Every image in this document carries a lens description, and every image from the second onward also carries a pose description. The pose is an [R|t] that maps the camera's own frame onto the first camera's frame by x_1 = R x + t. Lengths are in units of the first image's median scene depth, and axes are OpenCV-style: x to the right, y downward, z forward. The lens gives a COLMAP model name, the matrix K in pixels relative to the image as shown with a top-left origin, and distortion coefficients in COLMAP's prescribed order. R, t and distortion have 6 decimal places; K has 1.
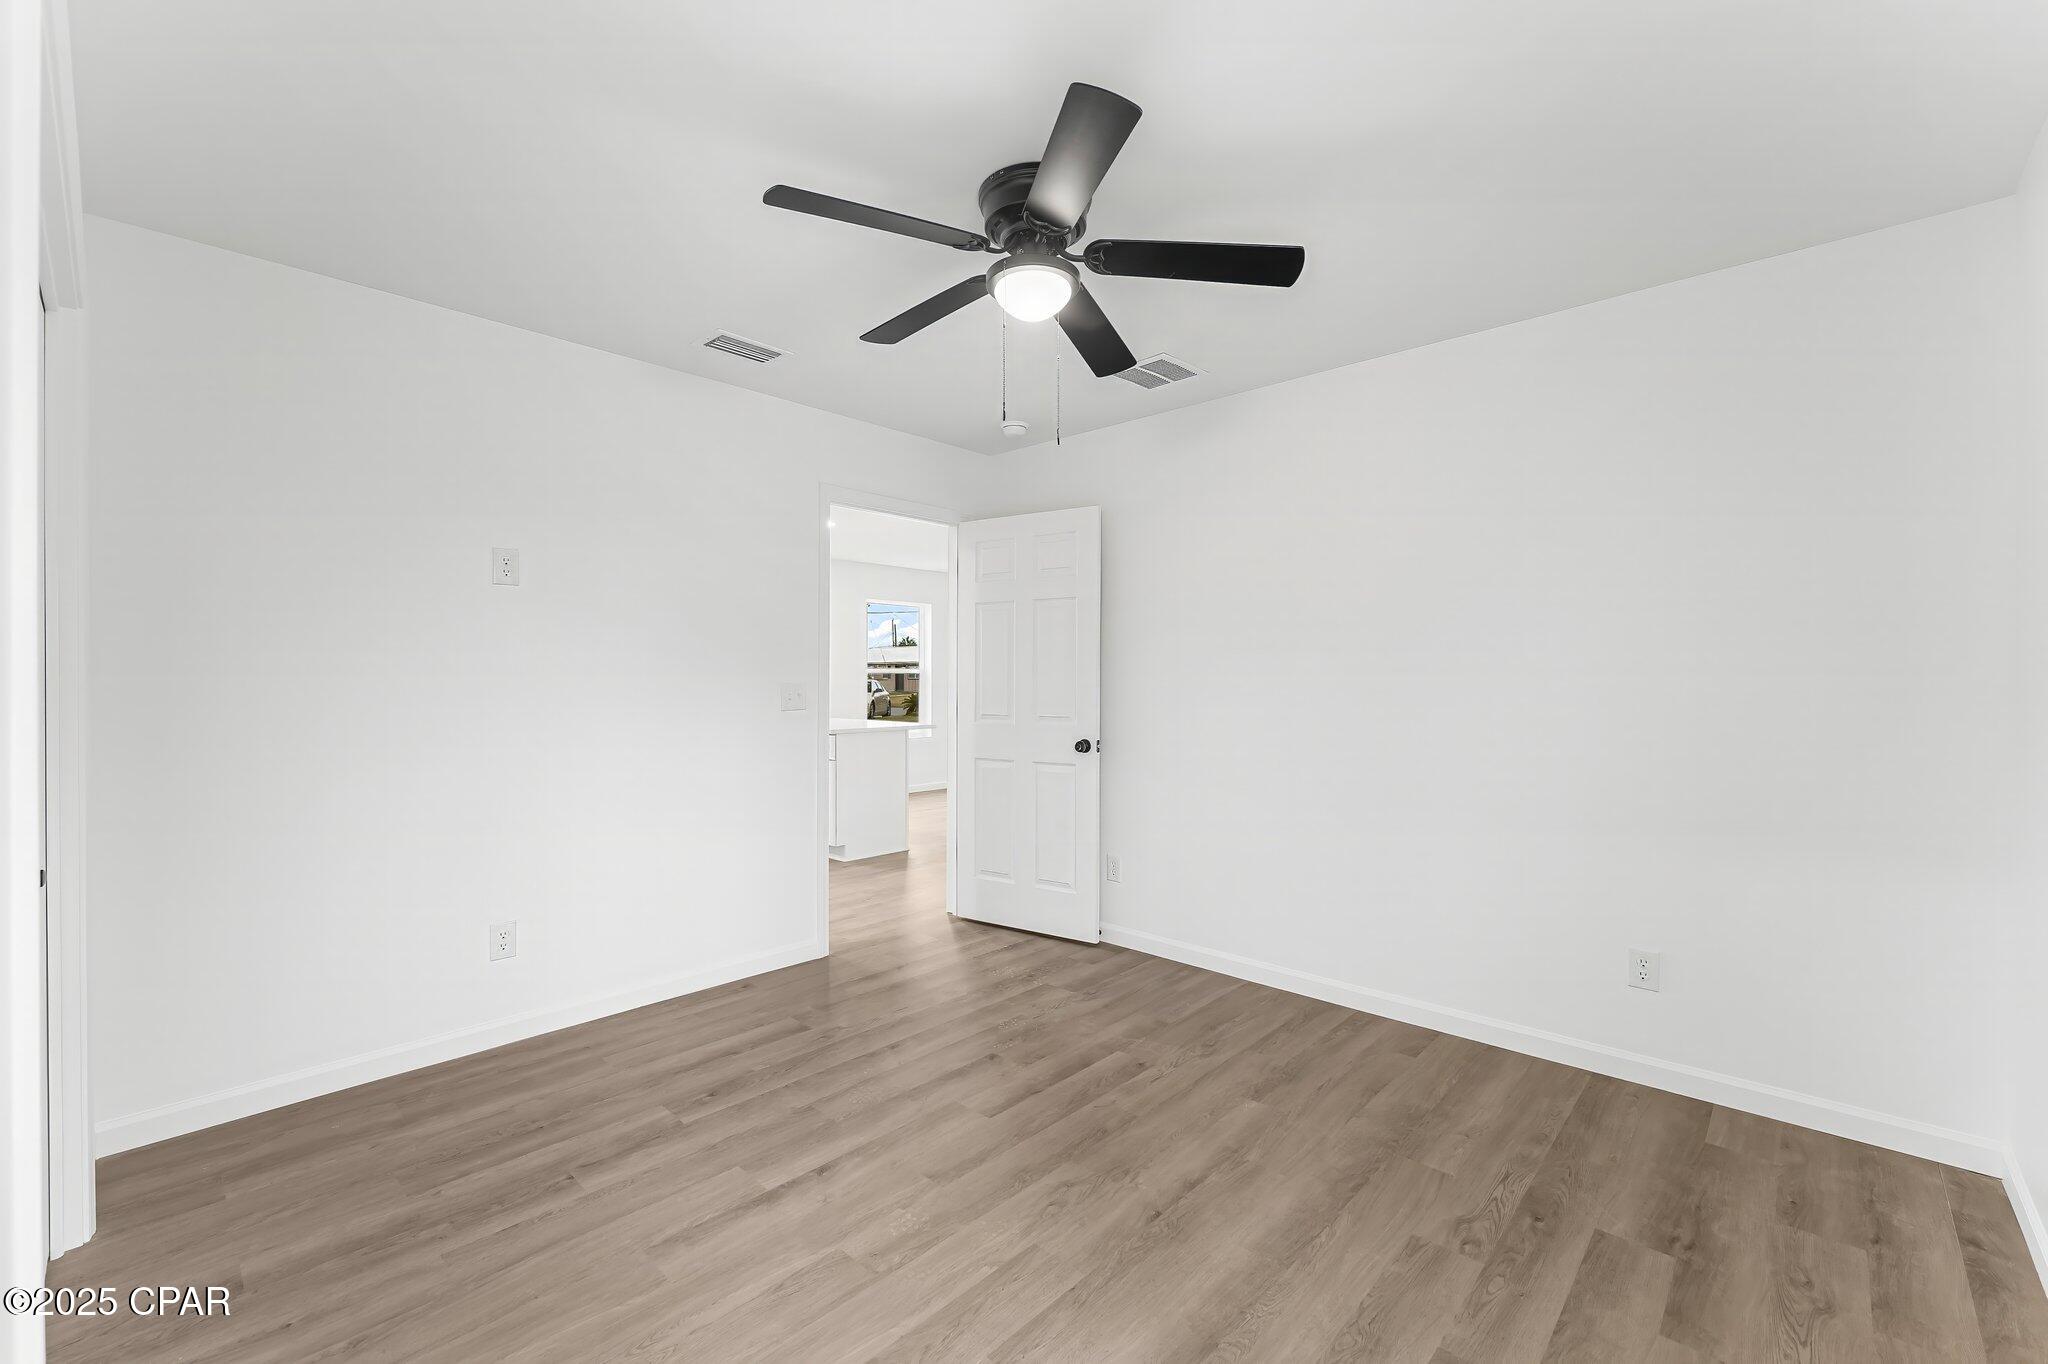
lens RADIAL K [[831.9, 0, 1025.2], [0, 831.9, 681.9], [0, 0, 1]] dist [-0.010673, 0.001748]
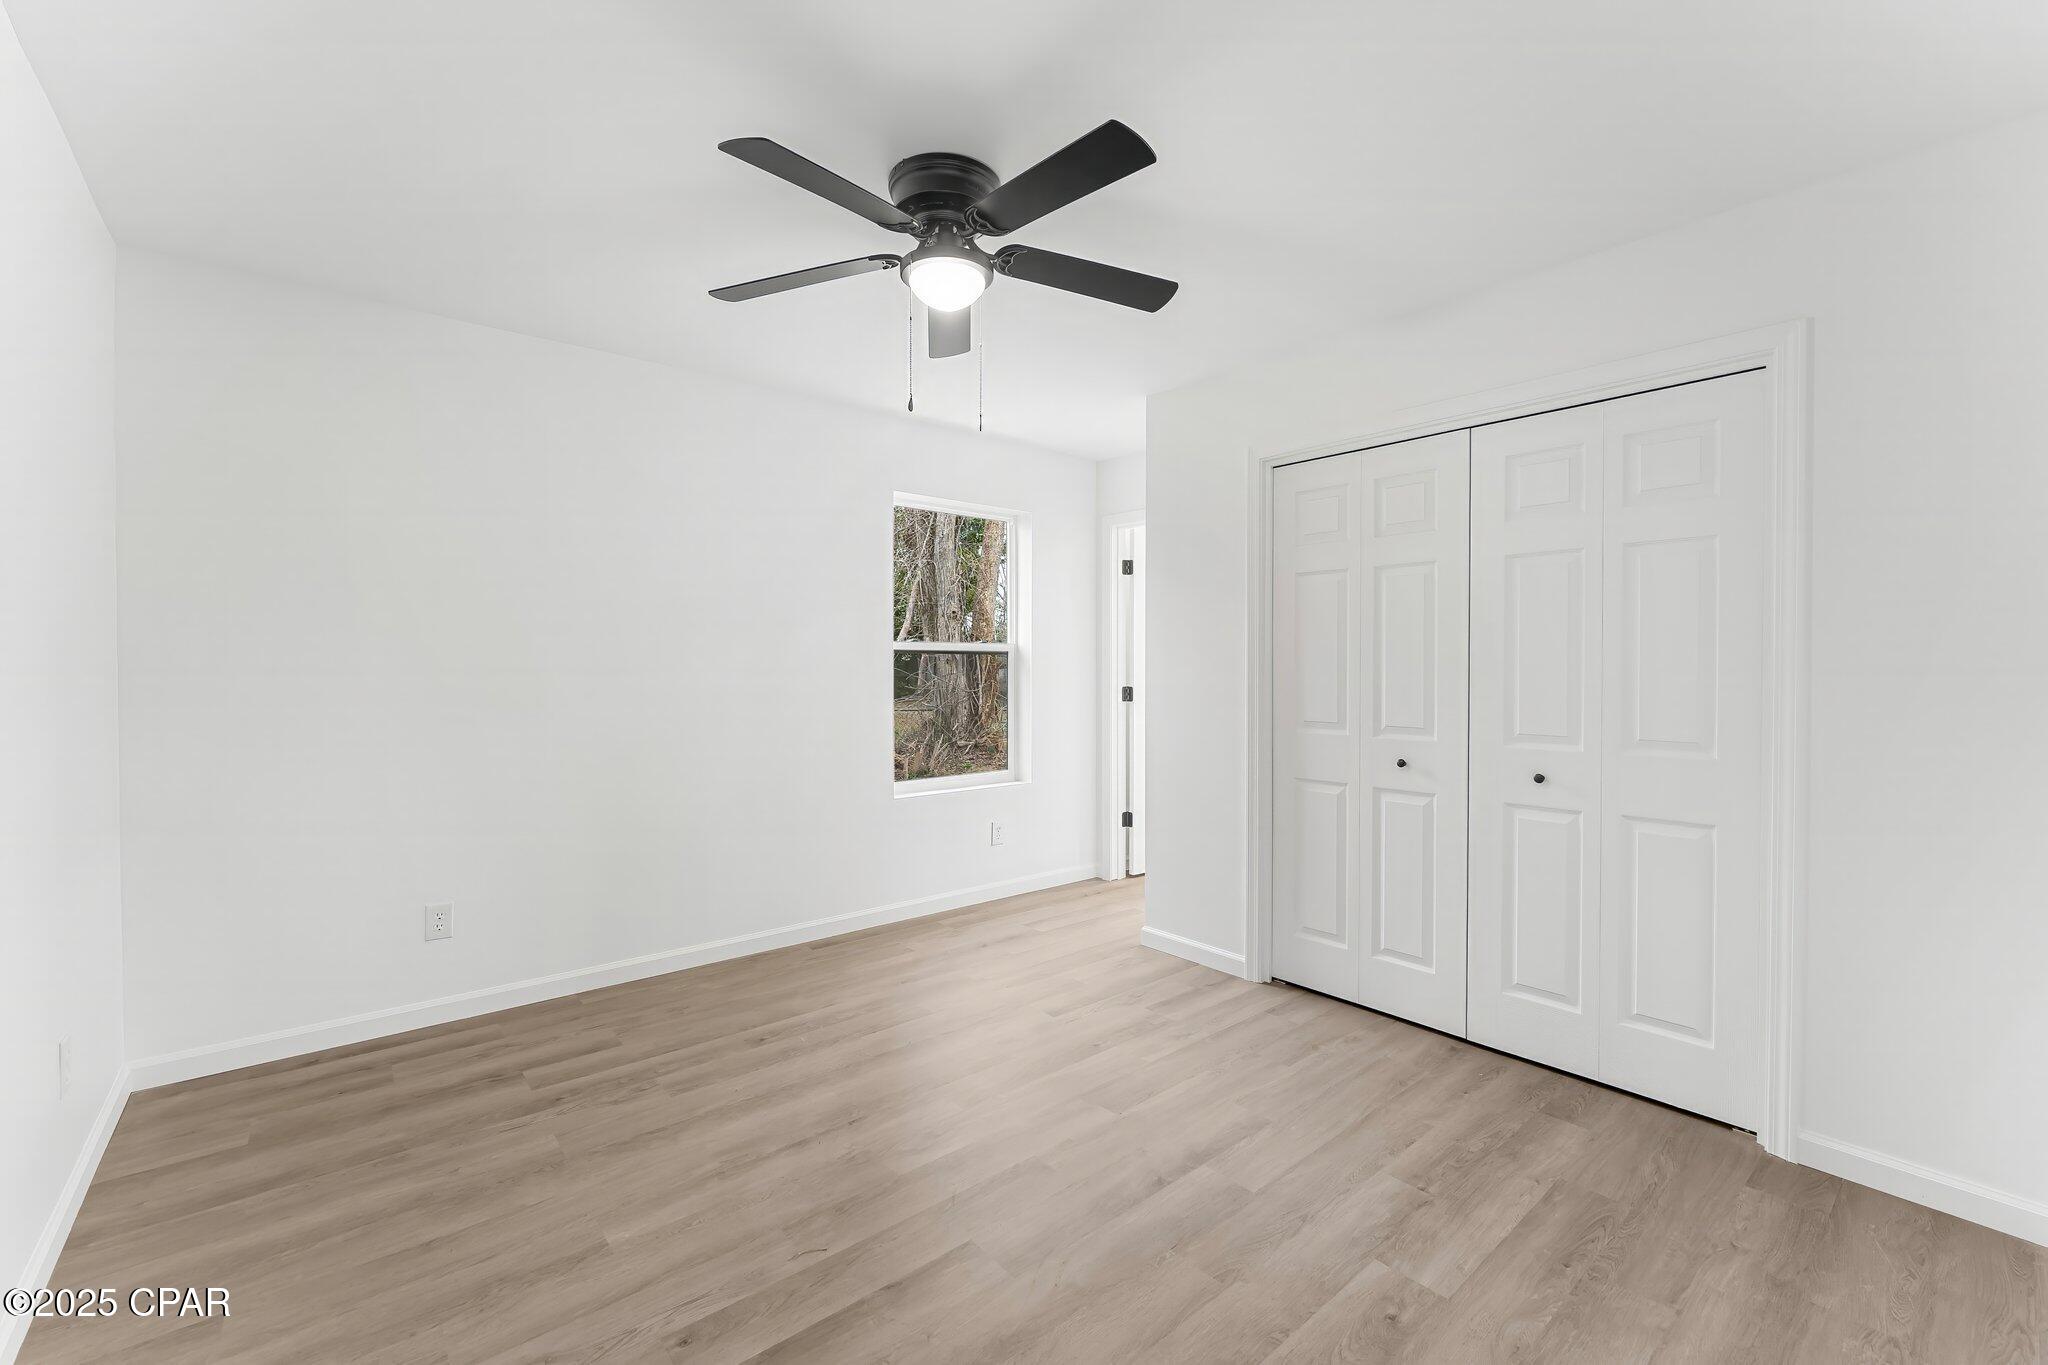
lens RADIAL K [[831.9, 0, 1018.9], [0, 831.9, 676.0], [0, 0, 1]] dist [-0.010673, 0.001748]
pose [[-0.992049, -0.003386, 0.125807, -0.201095], [-0.001758, 0.999913, 0.013046, -0.003429], [-0.125840, 0.012721, -0.991969, 1.944270]]
